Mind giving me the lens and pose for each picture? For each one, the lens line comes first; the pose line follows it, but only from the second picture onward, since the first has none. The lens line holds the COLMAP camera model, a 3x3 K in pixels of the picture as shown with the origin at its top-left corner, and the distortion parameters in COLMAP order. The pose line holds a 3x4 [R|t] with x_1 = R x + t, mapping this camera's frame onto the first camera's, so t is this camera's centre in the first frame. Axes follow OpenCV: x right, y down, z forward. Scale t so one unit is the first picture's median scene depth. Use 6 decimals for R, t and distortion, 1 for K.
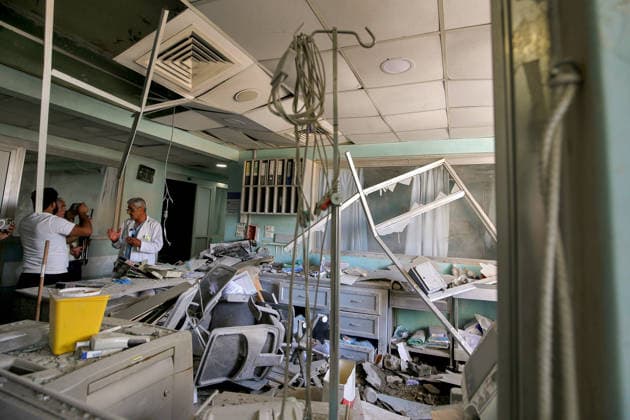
lens RADIAL K [[286.3, 0, 326.2], [0, 286.3, 207.3], [0, 0, 1]] dist [-0.047063, 0.009539]
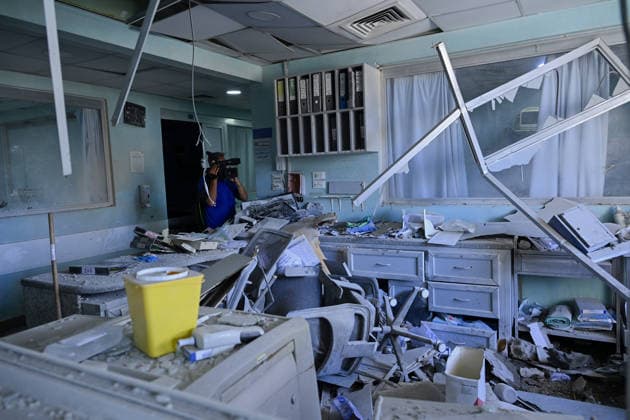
lens RADIAL K [[396.8, 0, 315.6], [0, 396.8, 220.6], [0, 0, 1]] dist [0.002090, -0.000793]
pose [[0.987926, -0.061959, -0.141999, -0.103136], [0.087523, 0.979480, 0.181545, 0.006527], [0.127837, -0.191782, 0.973076, 0.024137]]
